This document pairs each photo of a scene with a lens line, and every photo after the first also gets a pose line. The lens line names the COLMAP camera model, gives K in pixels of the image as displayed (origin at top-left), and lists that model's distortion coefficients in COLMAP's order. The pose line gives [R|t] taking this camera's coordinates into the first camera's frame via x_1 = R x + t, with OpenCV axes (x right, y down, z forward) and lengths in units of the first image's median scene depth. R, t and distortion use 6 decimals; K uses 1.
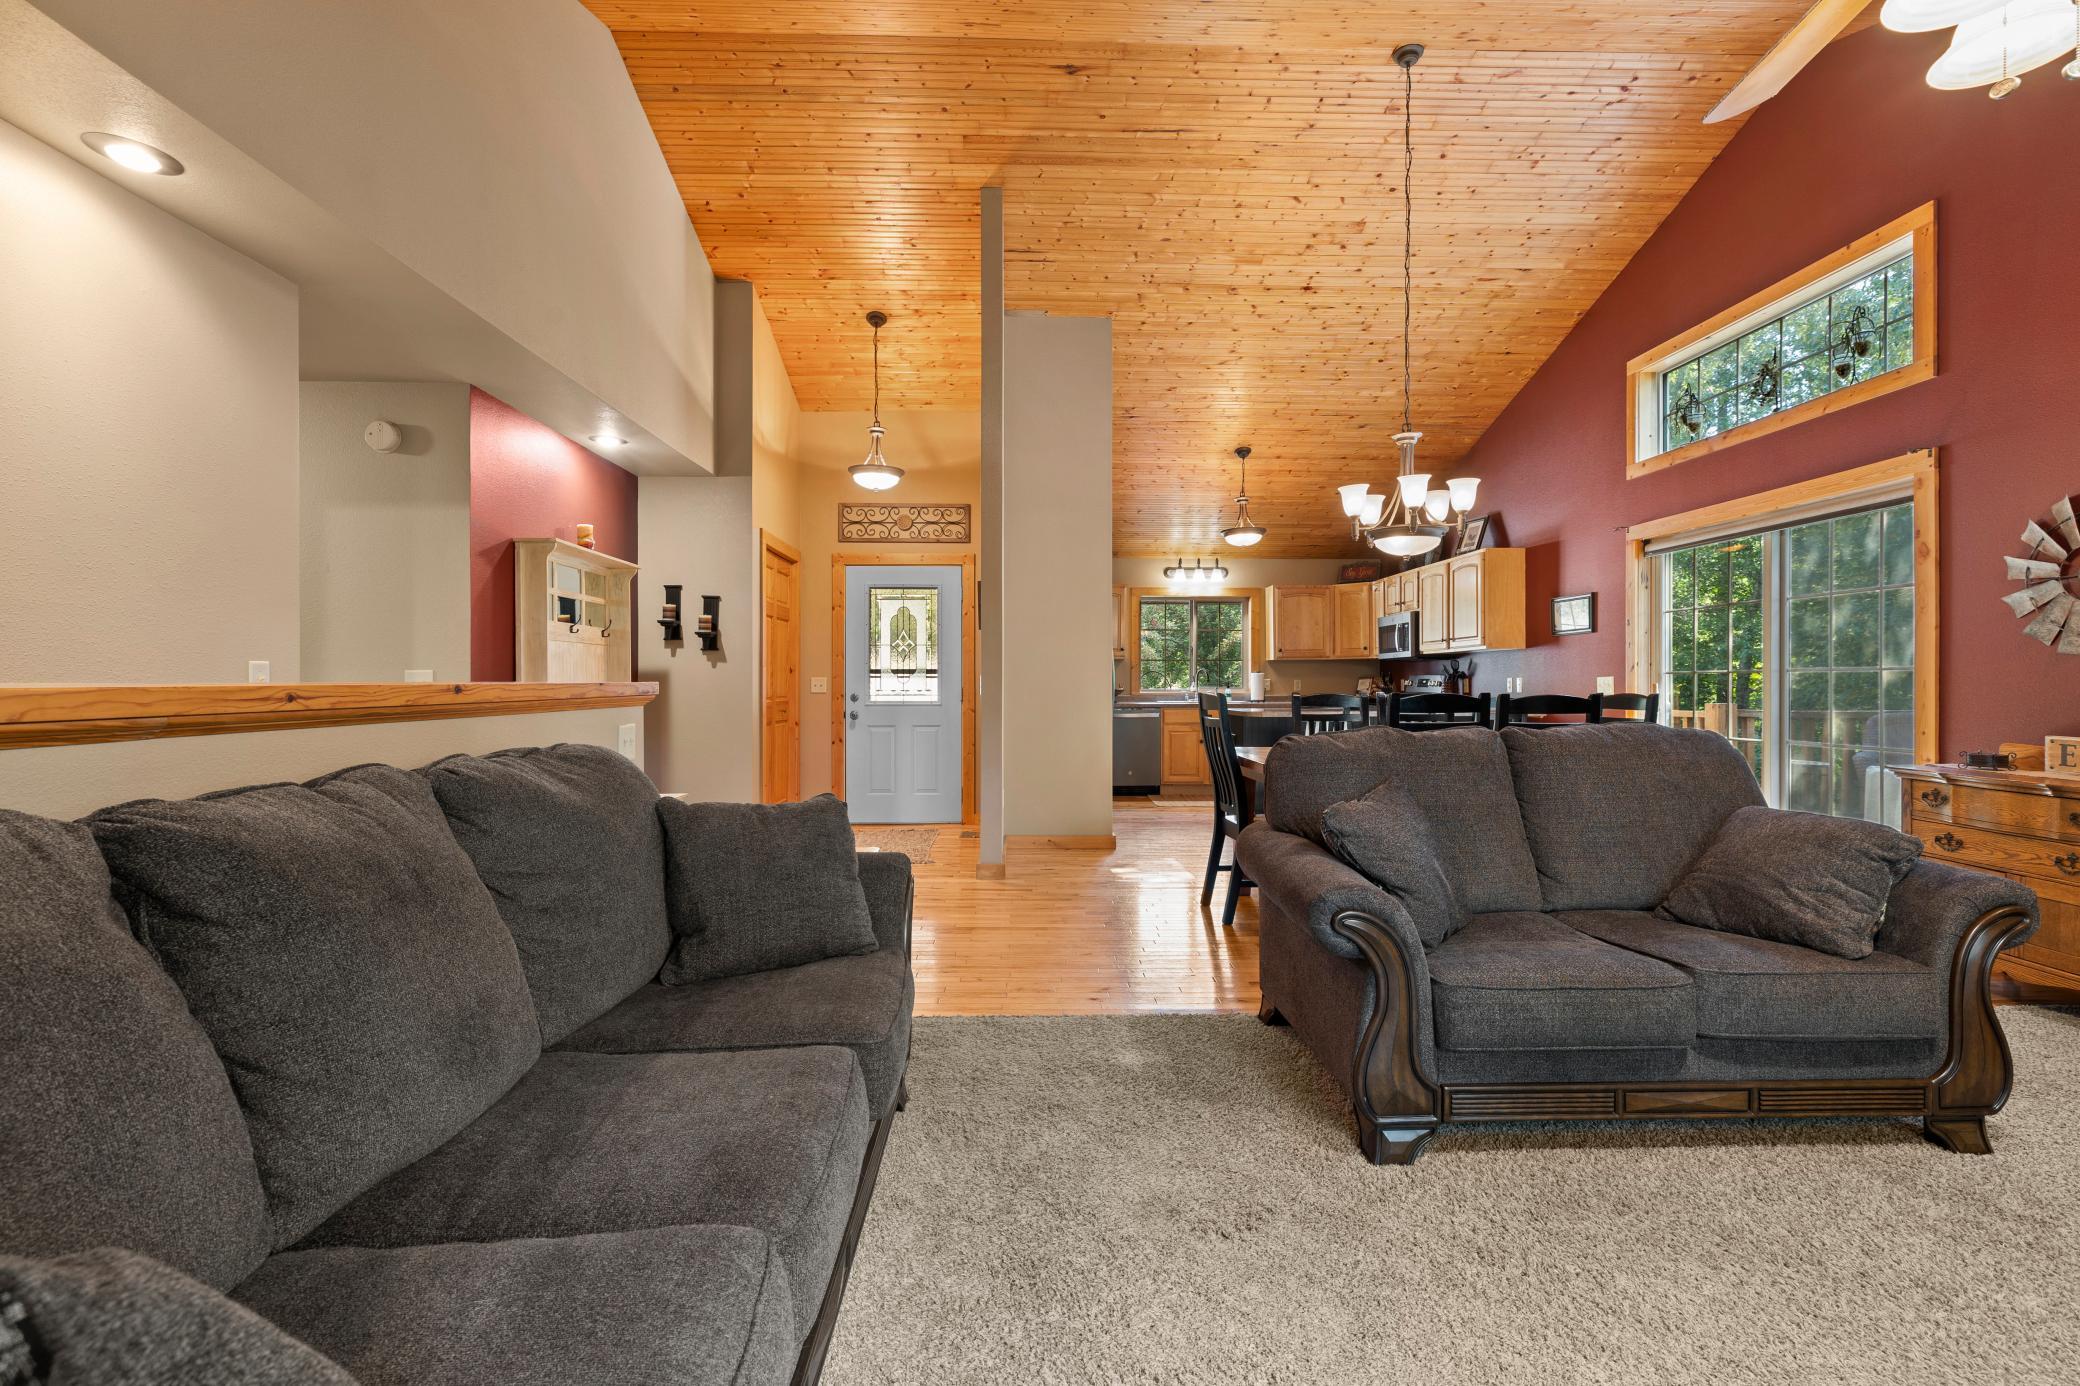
lens RADIAL K [[938.4, 0, 1036.1], [0, 938.4, 686.2], [0, 0, 1]] dist [0.006780, 0.000013]
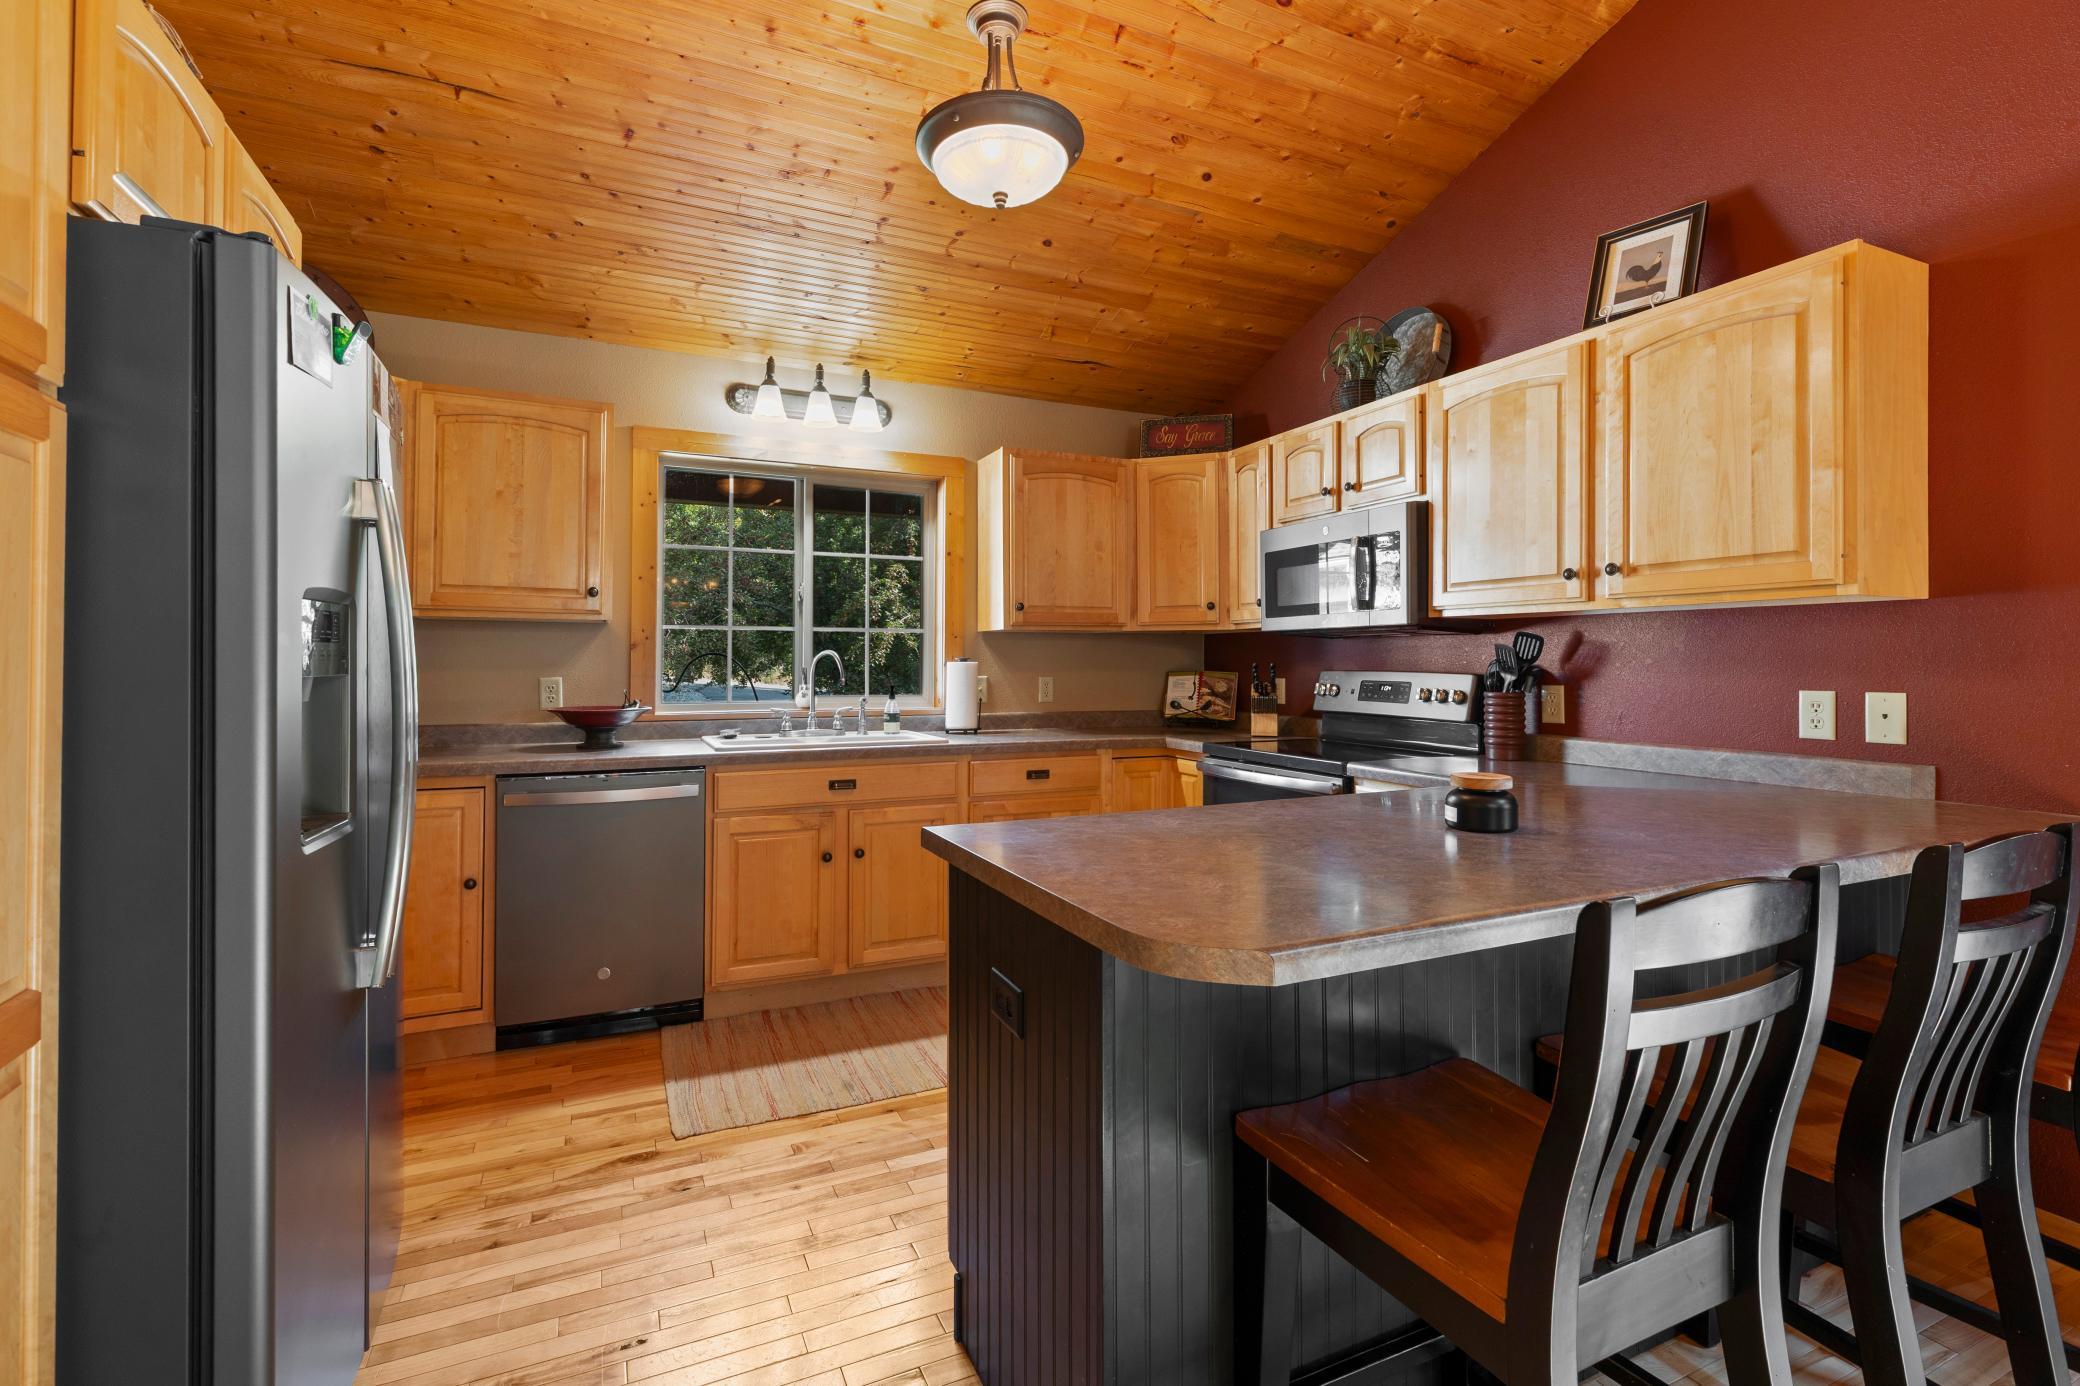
lens RADIAL K [[938.4, 0, 1036.1], [0, 938.4, 643.1], [0, 0, 1]] dist [0.006780, 0.000013]
pose [[0.916121, 0.009272, 0.400794, 0.133681], [-0.001292, 0.999796, -0.020175, -0.018346], [-0.400899, 0.017965, 0.915946, 0.810408]]
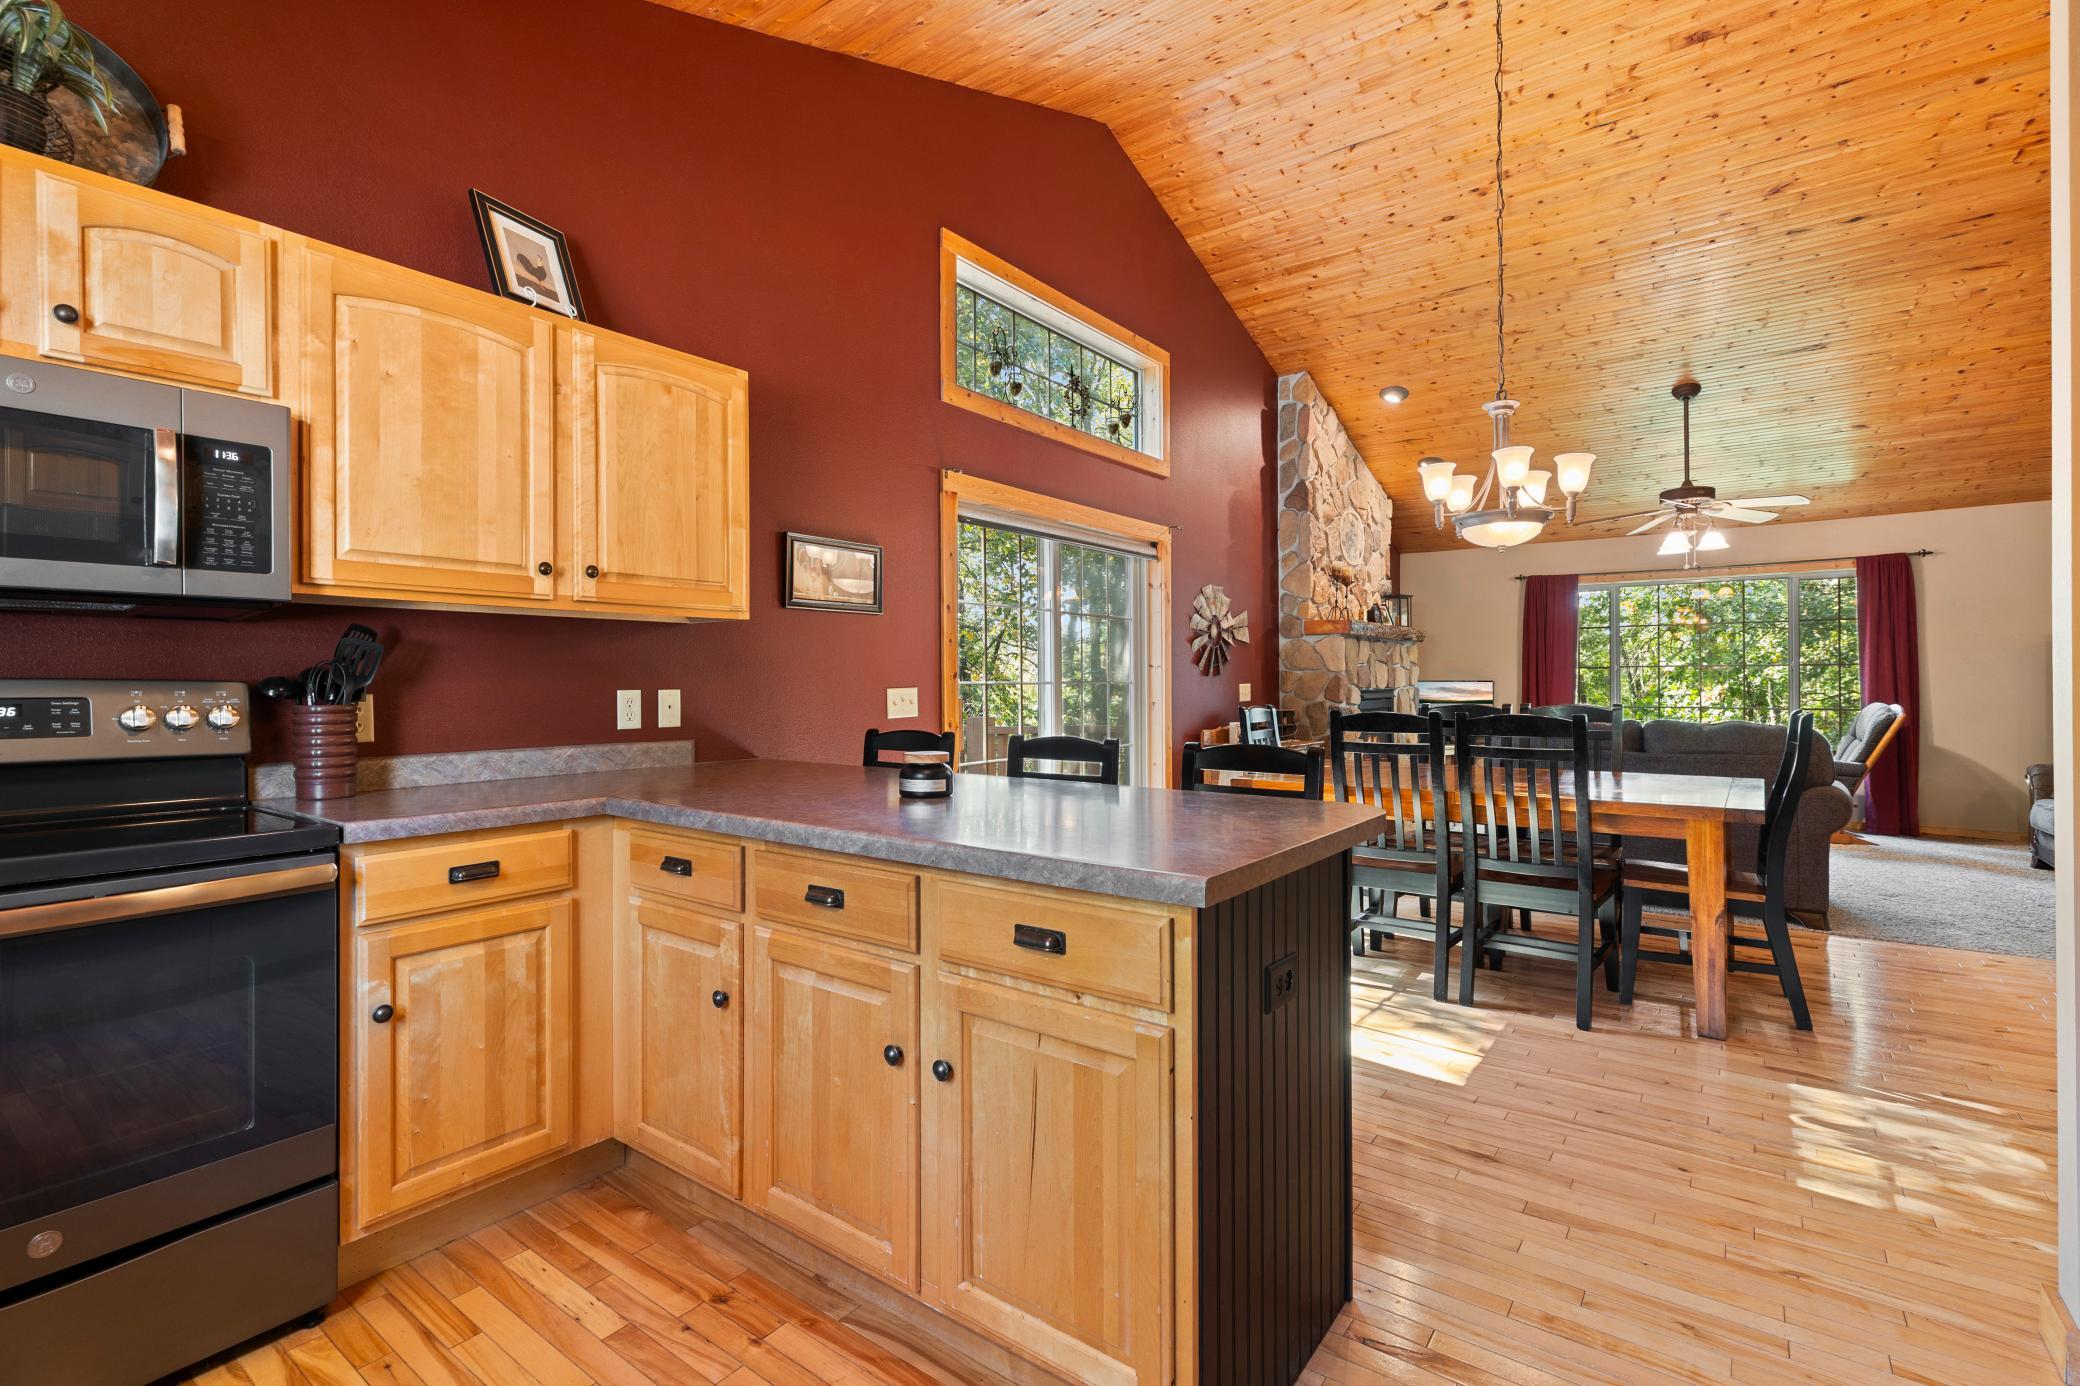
lens RADIAL K [[938.4, 0, 1050.1], [0, 938.4, 680.9], [0, 0, 1]] dist [0.006780, 0.000013]
pose [[-0.788289, 0.006933, 0.615266, 0.120483], [0.007909, 0.999968, -0.001134, -0.011185], [-0.615254, 0.003972, -0.788319, 1.193039]]
